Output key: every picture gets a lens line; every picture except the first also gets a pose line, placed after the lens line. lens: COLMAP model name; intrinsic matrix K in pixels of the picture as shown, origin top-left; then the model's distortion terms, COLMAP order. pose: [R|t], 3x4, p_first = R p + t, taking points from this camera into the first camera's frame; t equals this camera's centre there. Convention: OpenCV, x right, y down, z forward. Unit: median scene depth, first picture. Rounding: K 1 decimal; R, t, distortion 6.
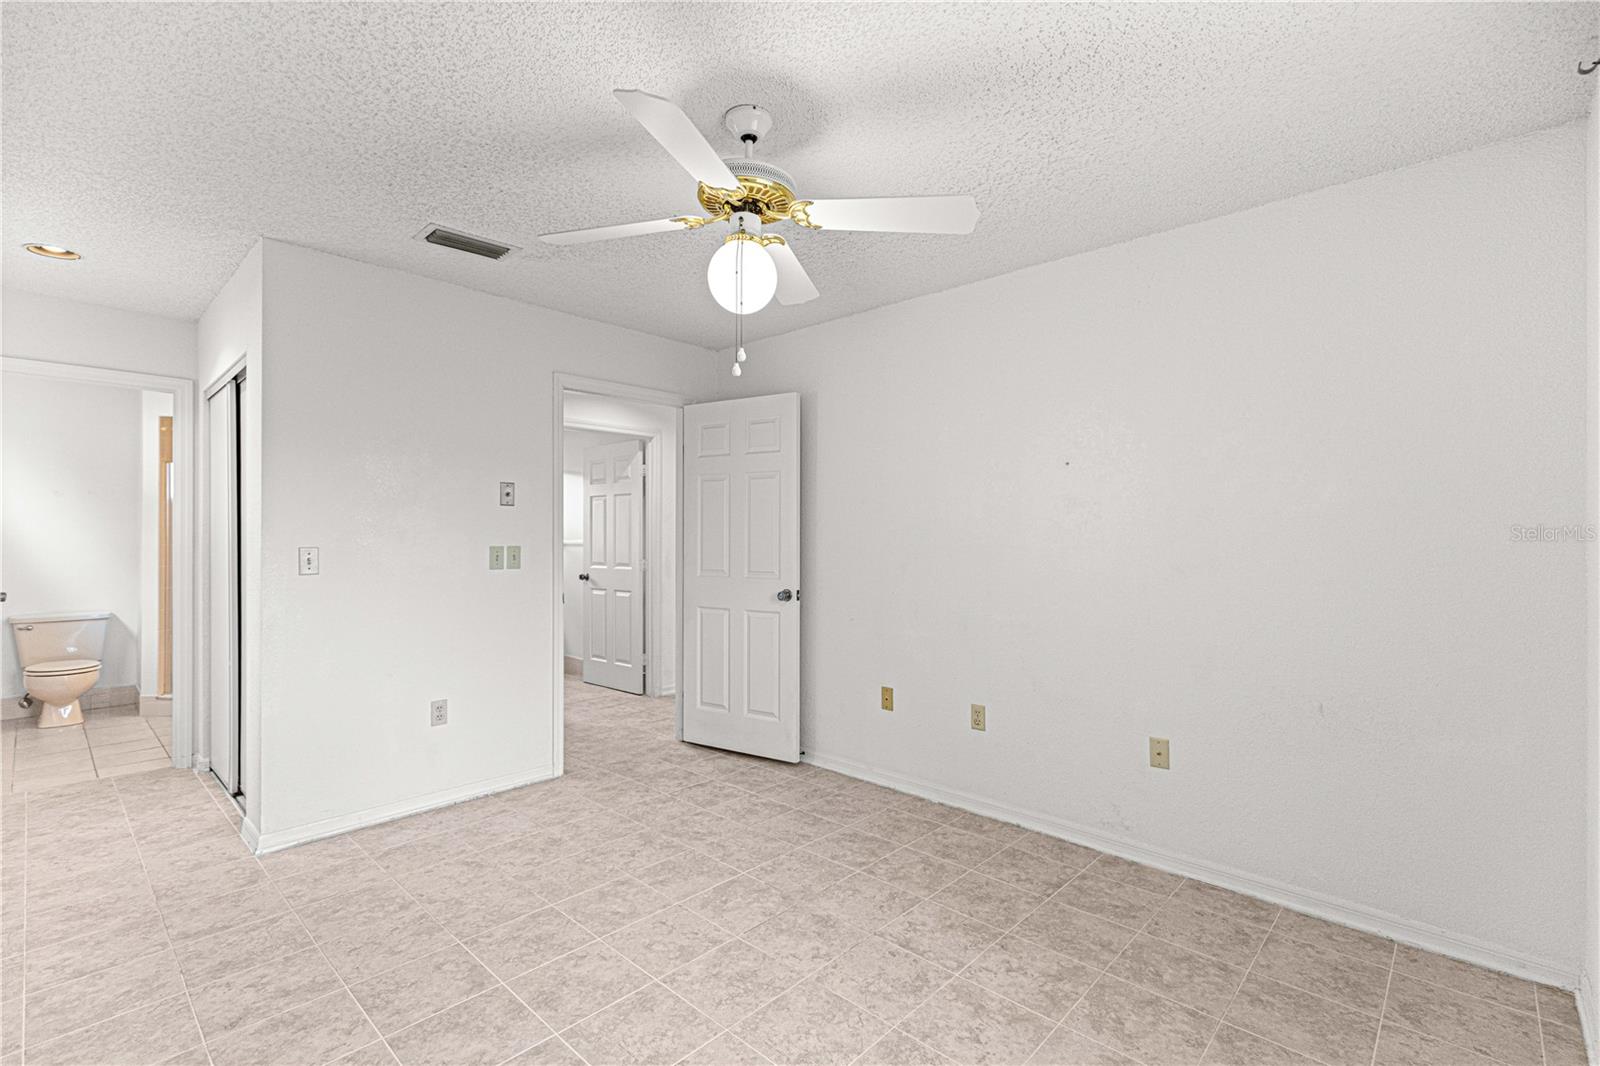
lens RADIAL K [[724.6, 0, 808.0], [0, 724.6, 535.4], [0, 0, 1]] dist [0.014699, -0.003428]
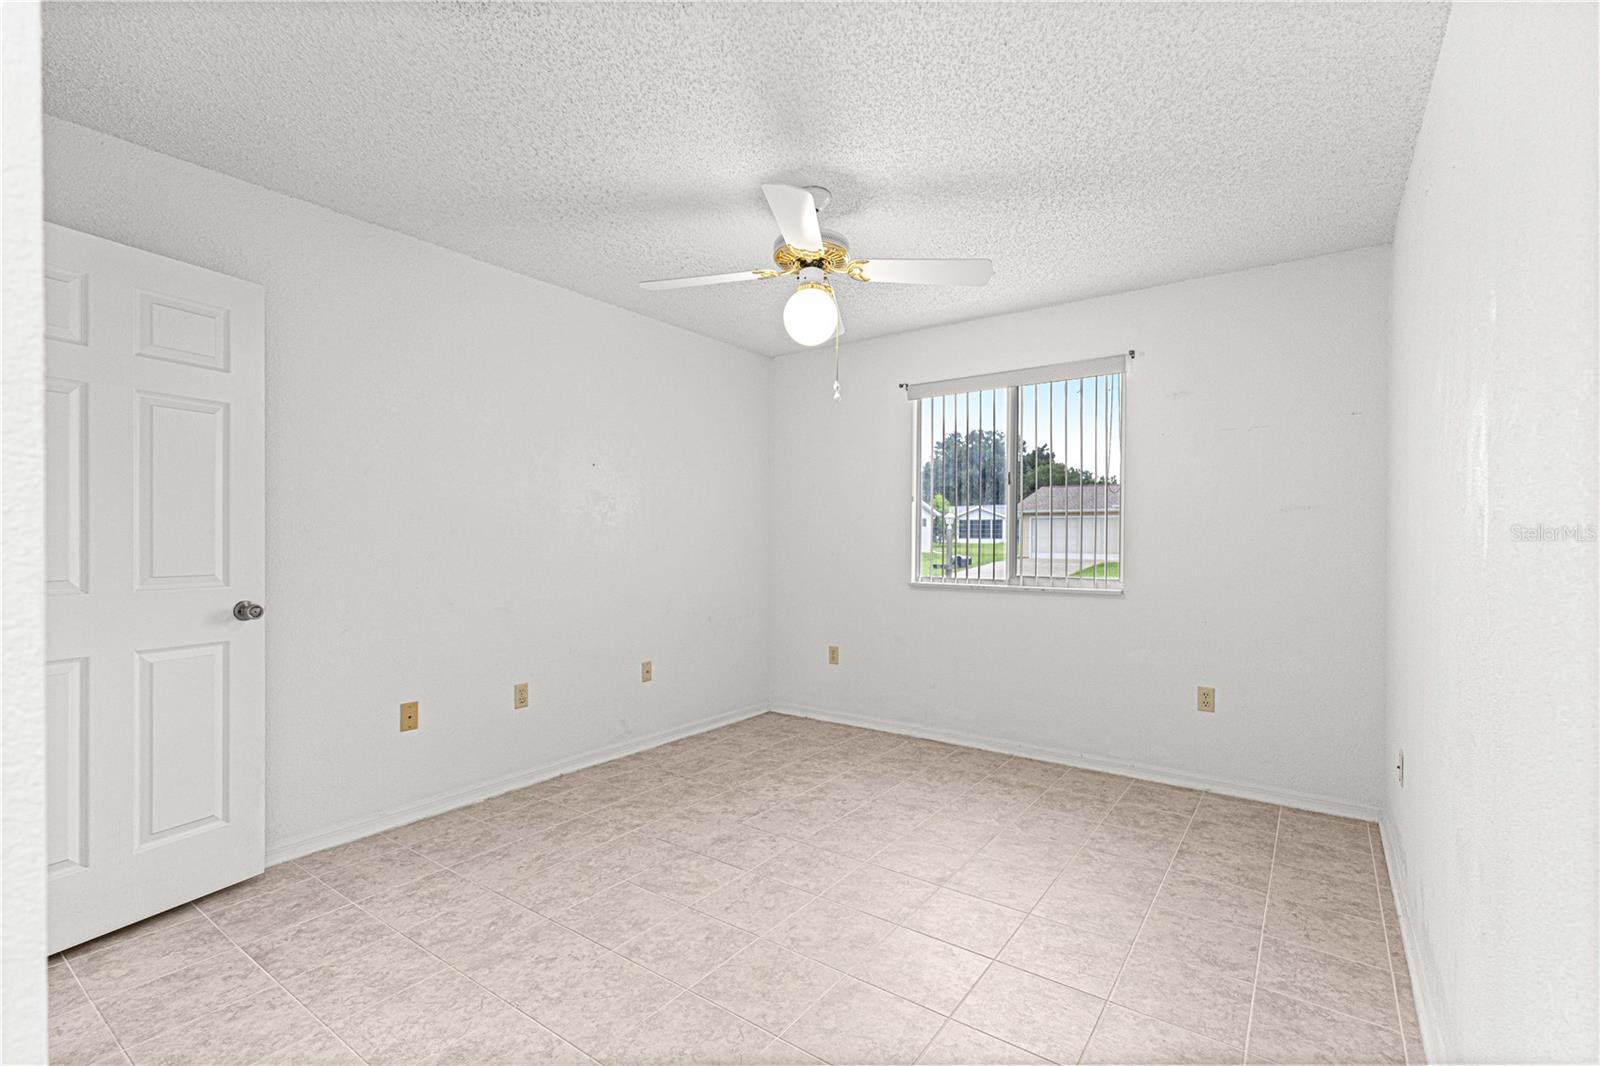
lens RADIAL K [[724.6, 0, 803.2], [0, 724.6, 535.1], [0, 0, 1]] dist [0.014699, -0.003428]
pose [[-0.131605, 0.001342, 0.991301, -0.951985], [-0.007010, 0.999973, -0.002285, 0.022366], [-0.991277, -0.007250, -0.131592, 0.824928]]
